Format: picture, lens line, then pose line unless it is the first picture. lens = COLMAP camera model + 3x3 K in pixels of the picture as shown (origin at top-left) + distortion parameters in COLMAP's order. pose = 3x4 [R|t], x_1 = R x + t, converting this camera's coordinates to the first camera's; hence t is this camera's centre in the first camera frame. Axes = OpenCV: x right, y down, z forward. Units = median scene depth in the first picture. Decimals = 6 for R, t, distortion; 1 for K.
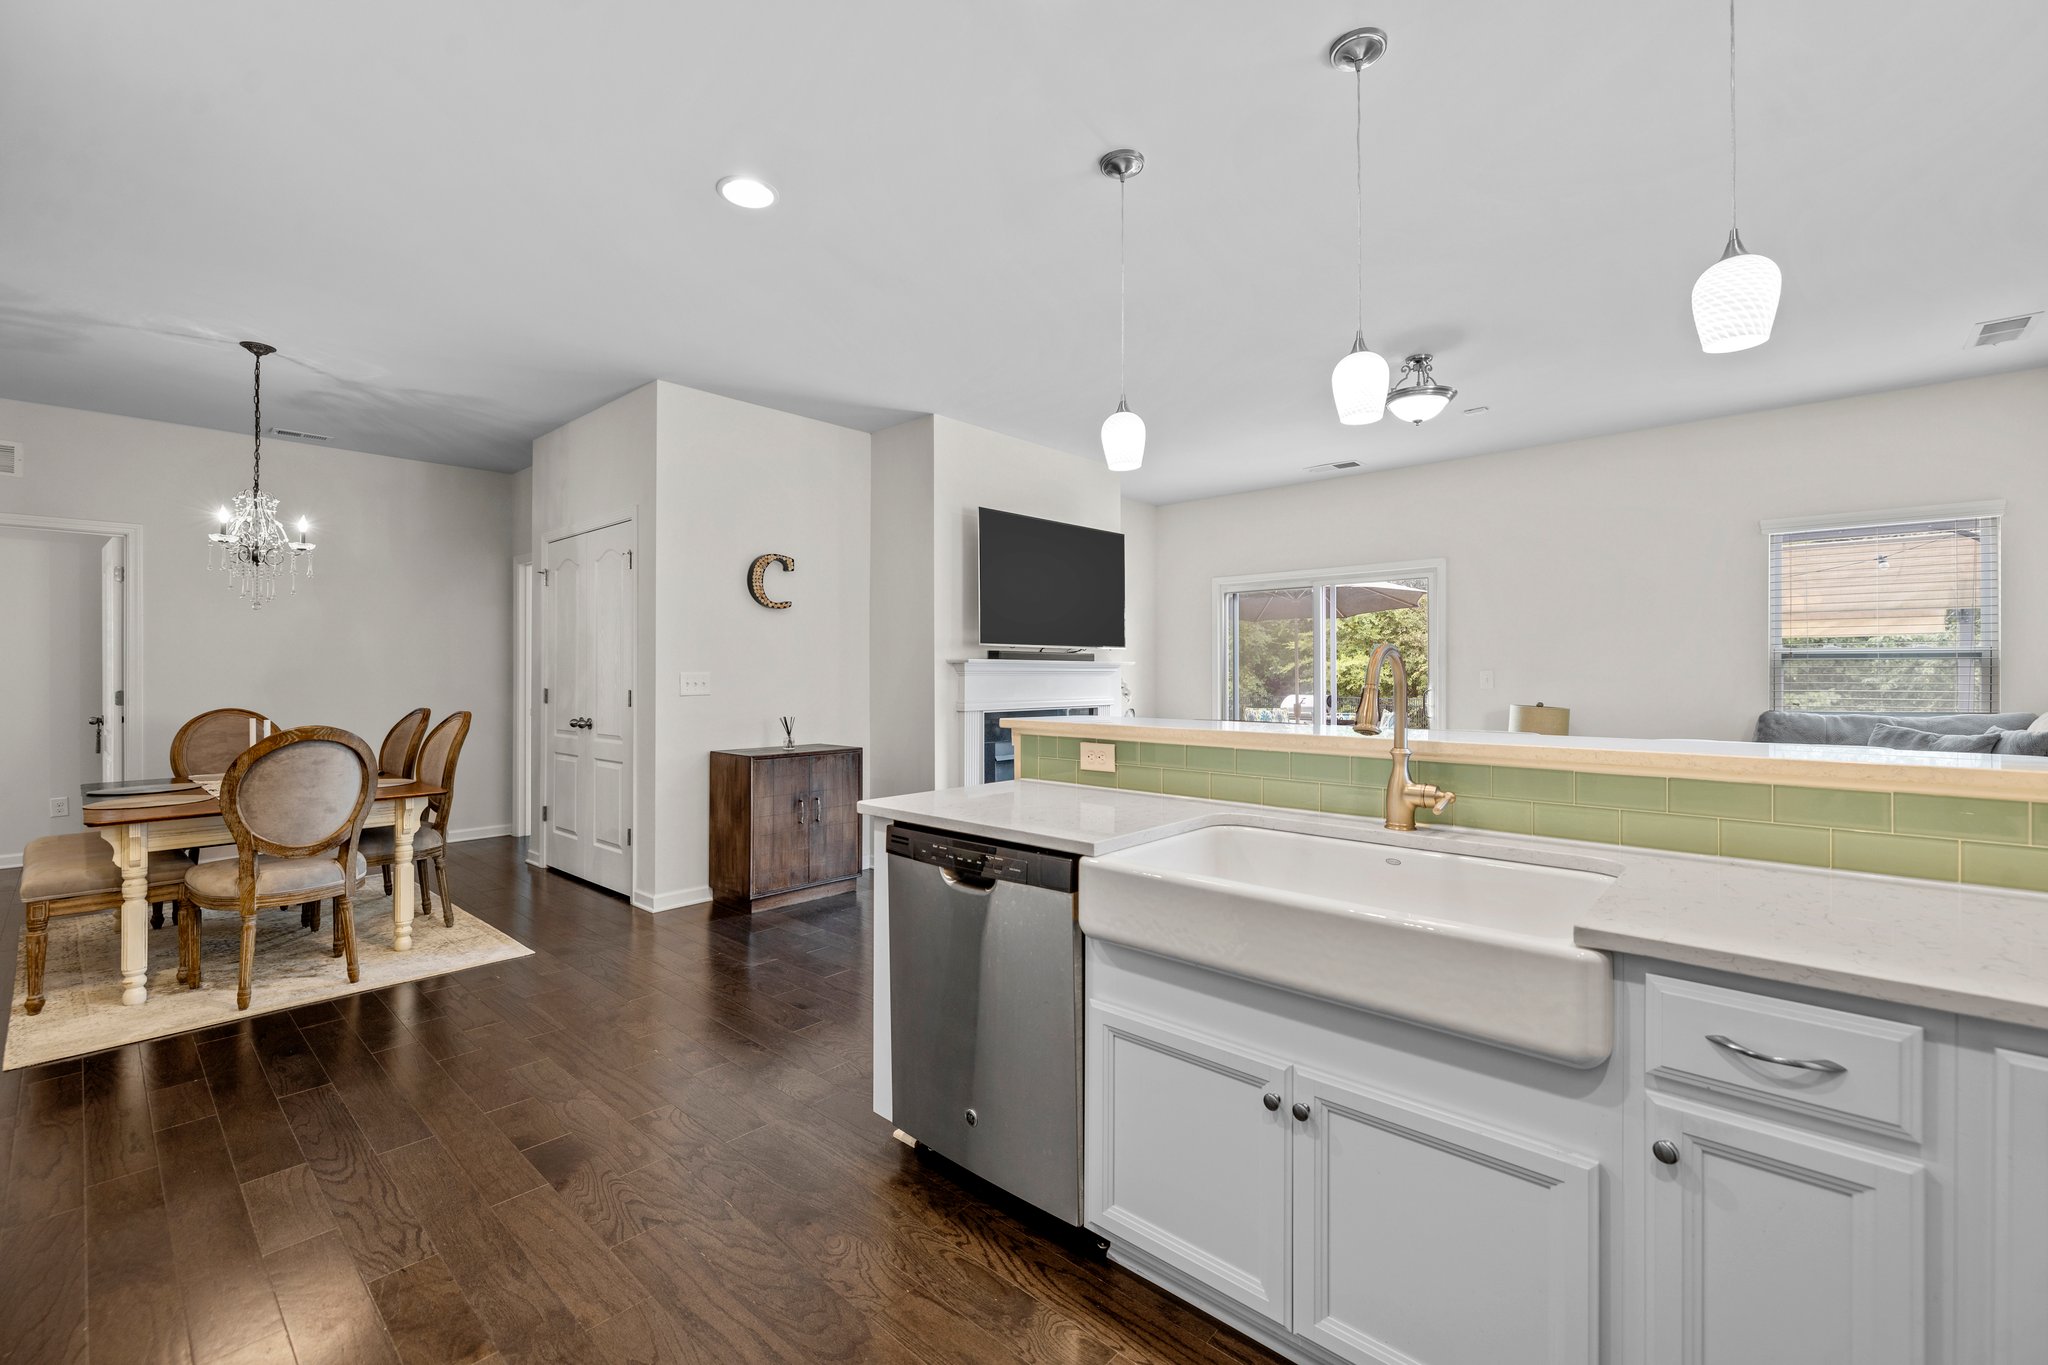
lens RADIAL K [[853.5, 0, 1024.2], [0, 853.5, 666.0], [0, 0, 1]] dist [-0.000797, -0.000572]
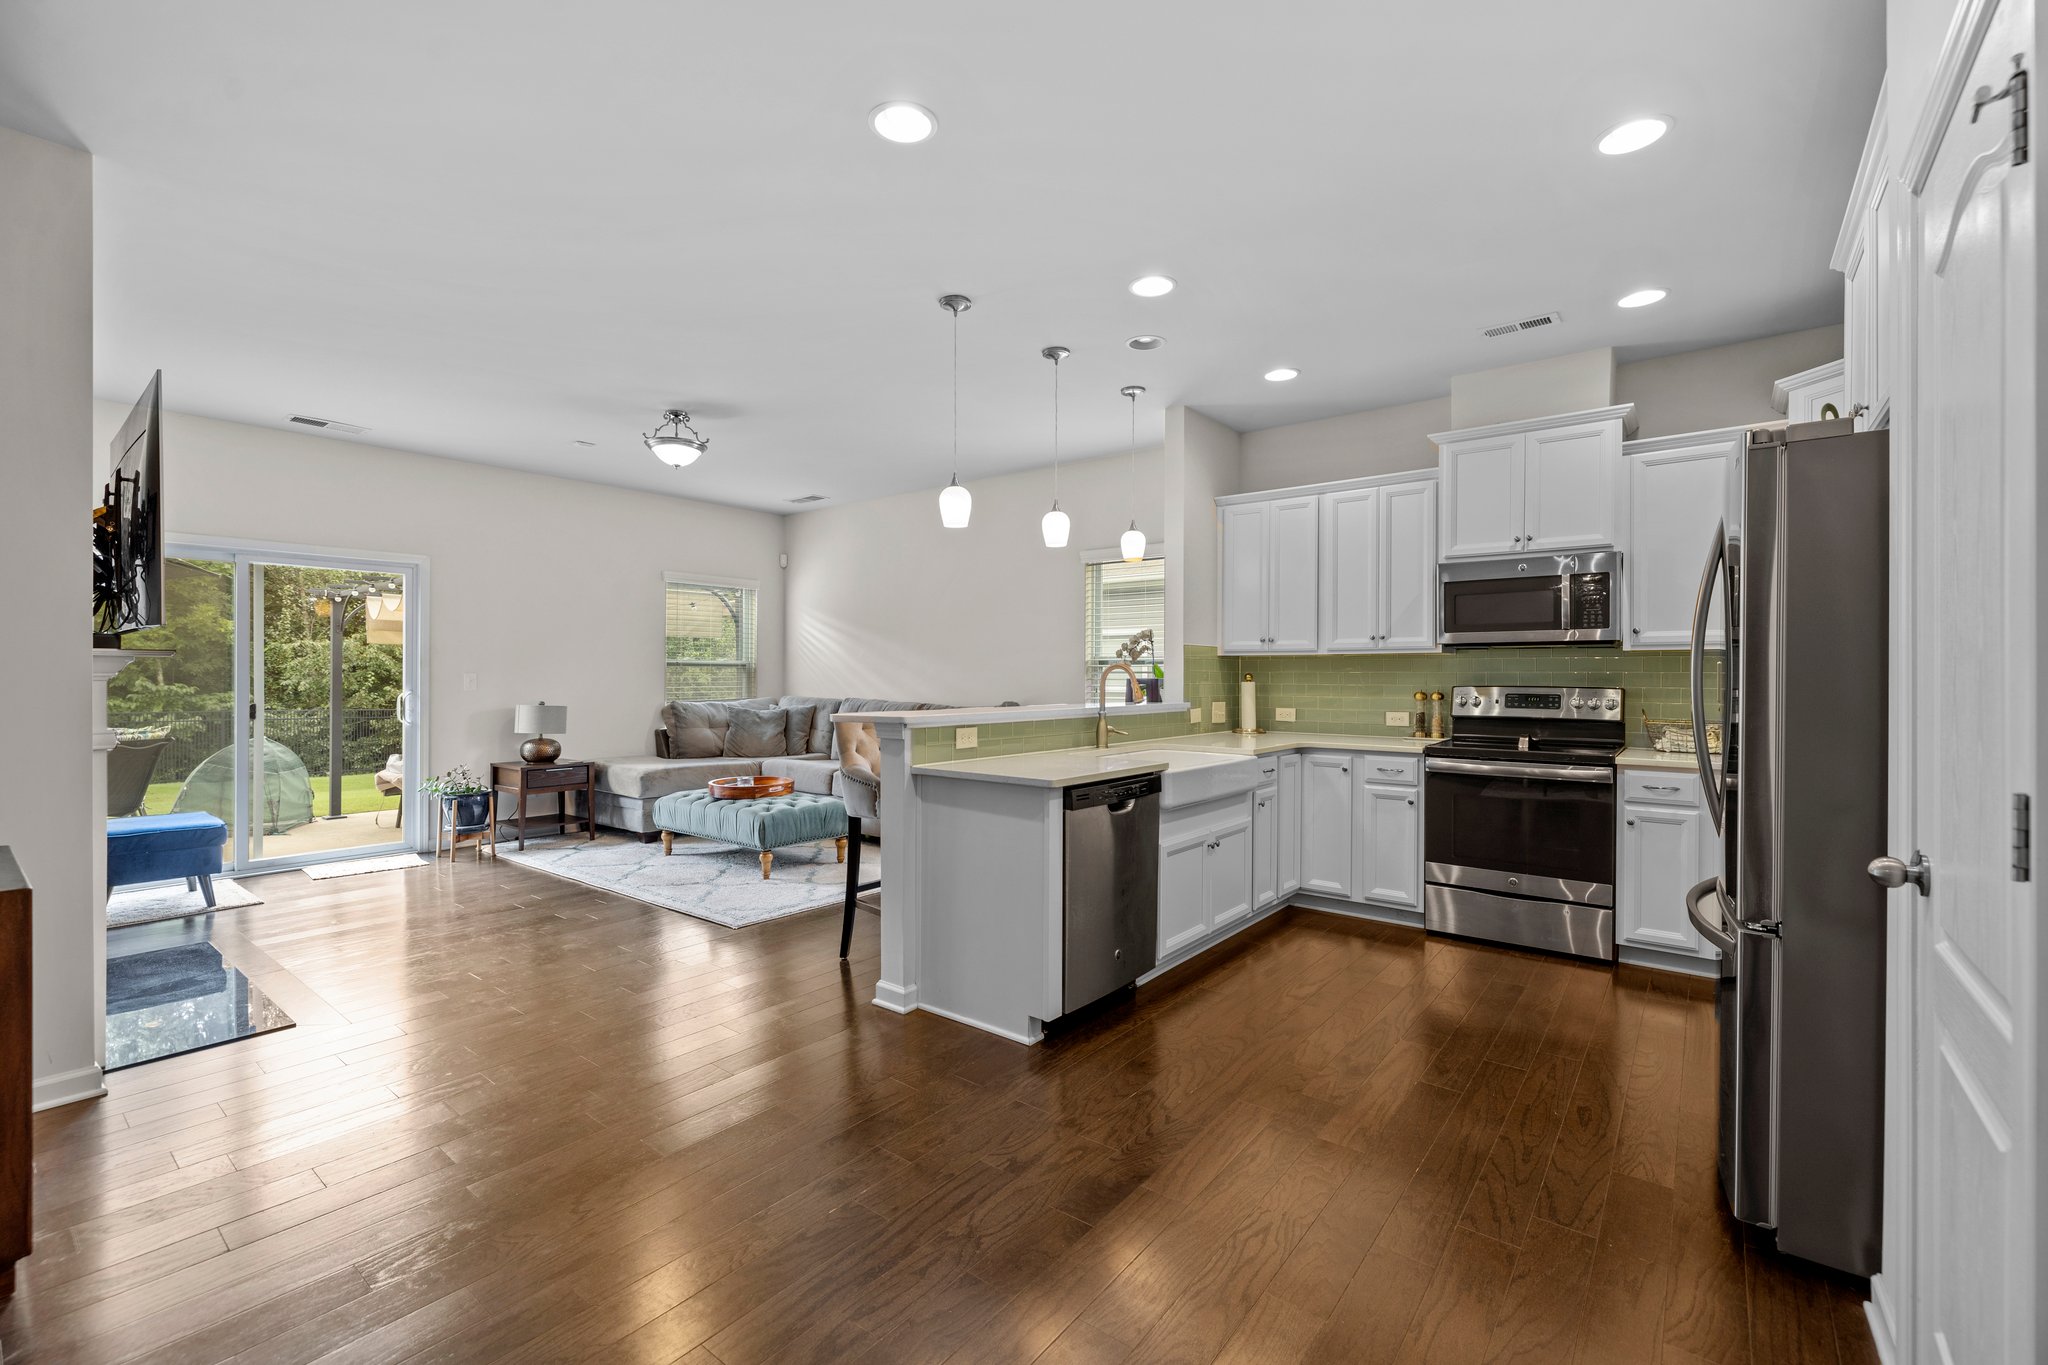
lens RADIAL K [[859.9, 0, 1027.9], [0, 859.9, 670.2], [0, 0, 1]] dist [-0.001478, -0.000046]
pose [[-0.062102, 0.005804, 0.998053, -1.278538], [-0.004184, 0.999973, -0.006075, 0.007356], [-0.998061, -0.004553, -0.062076, 0.987827]]
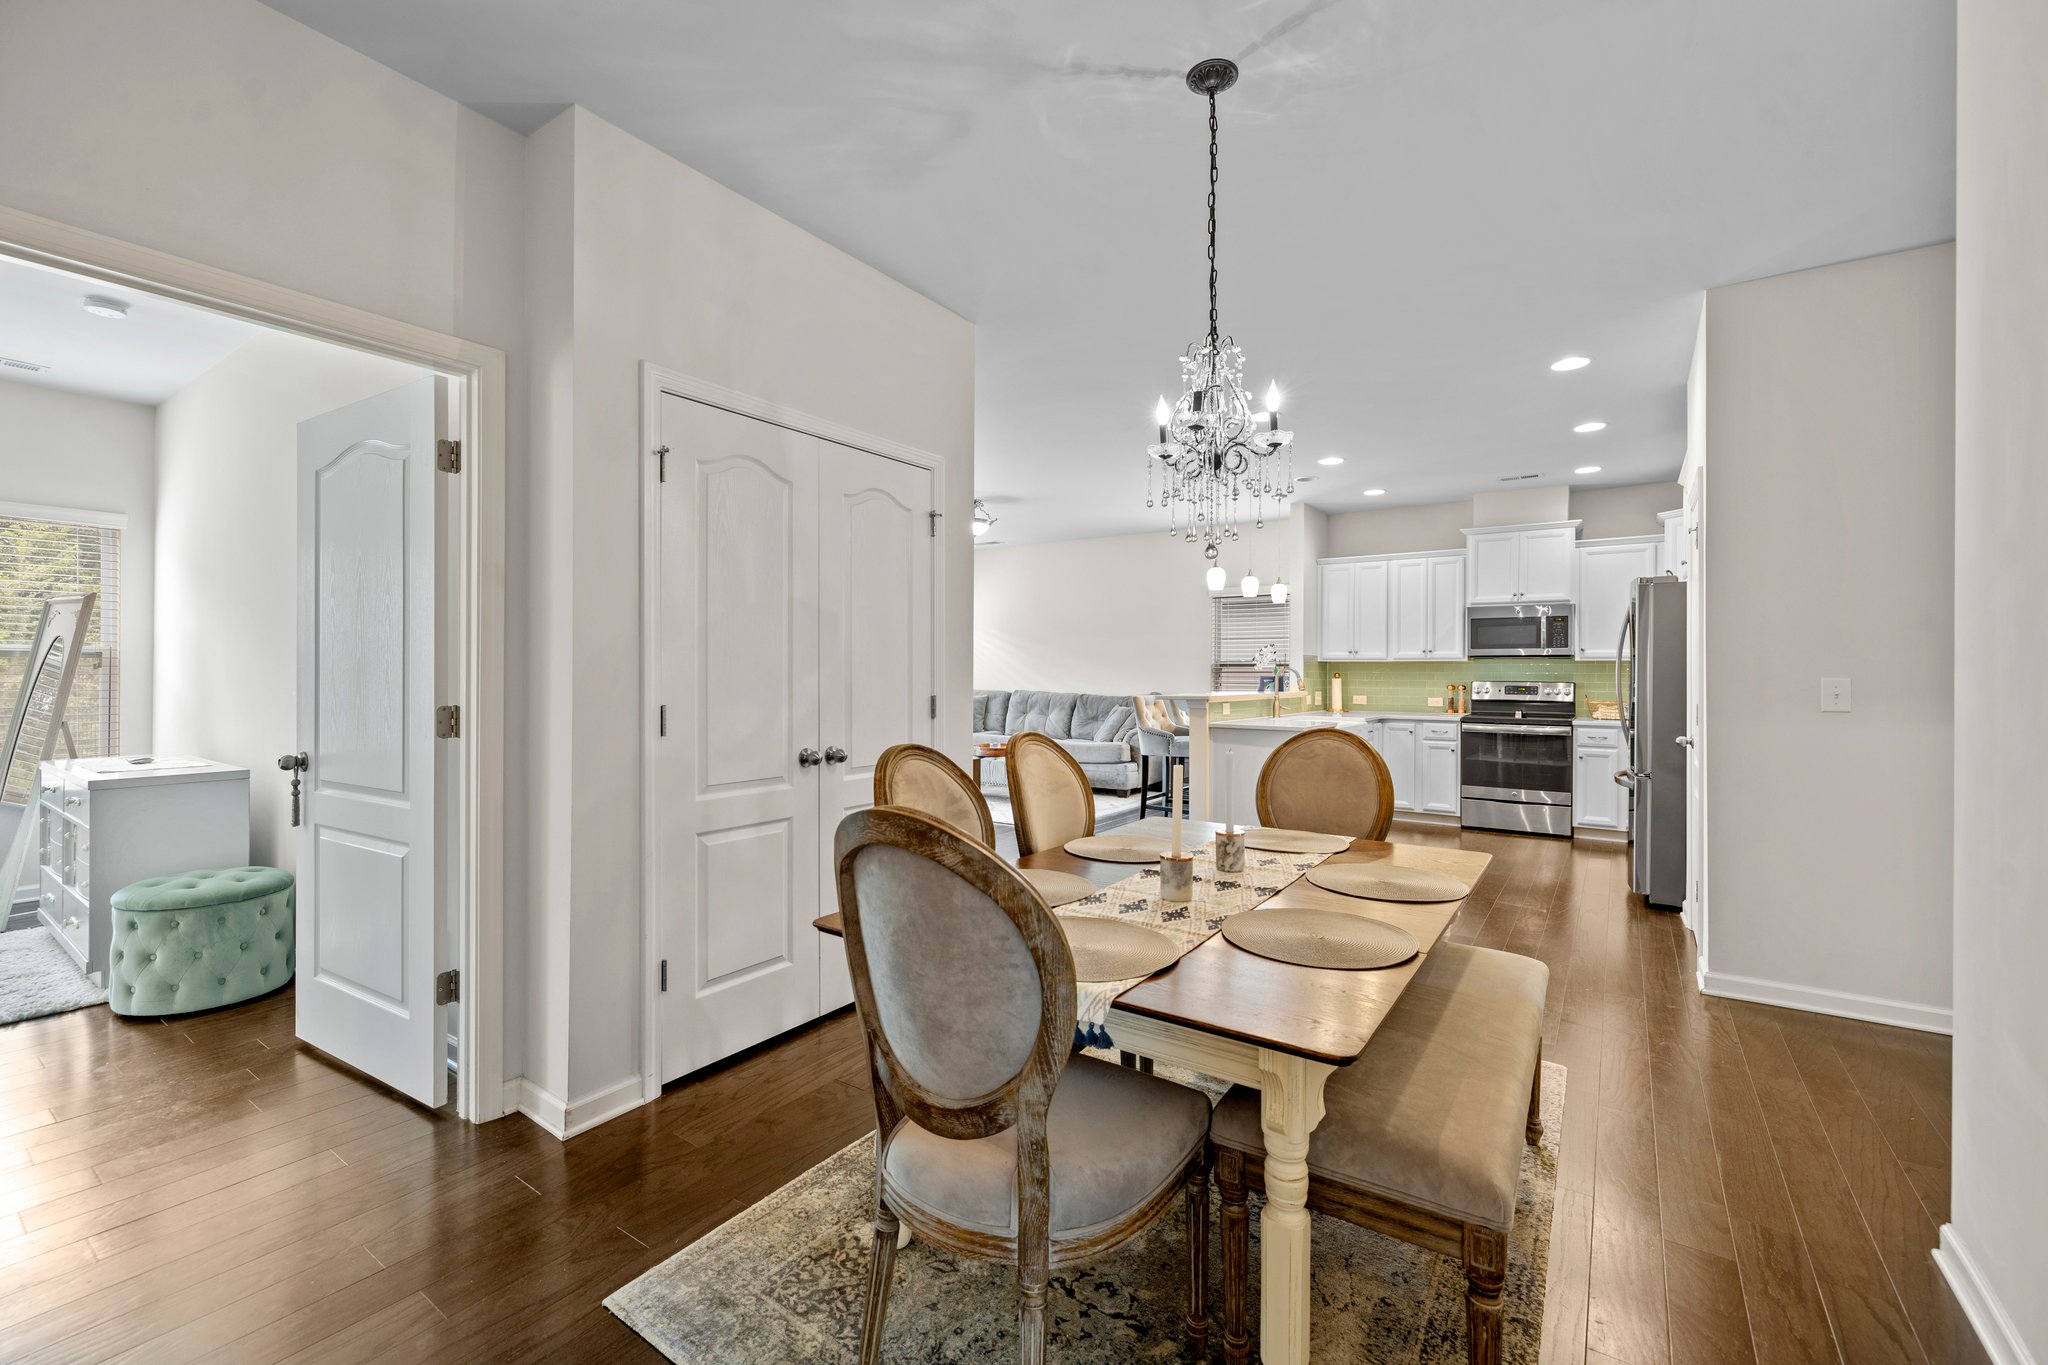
lens RADIAL K [[853.5, 0, 1024.2], [0, 853.5, 666.0], [0, 0, 1]] dist [-0.000797, -0.000572]
pose [[-0.121529, 0.010111, 0.992536, -2.215413], [-0.007381, 0.999911, -0.011090, 0.017207], [-0.992560, -0.008673, -0.121444, 1.835375]]
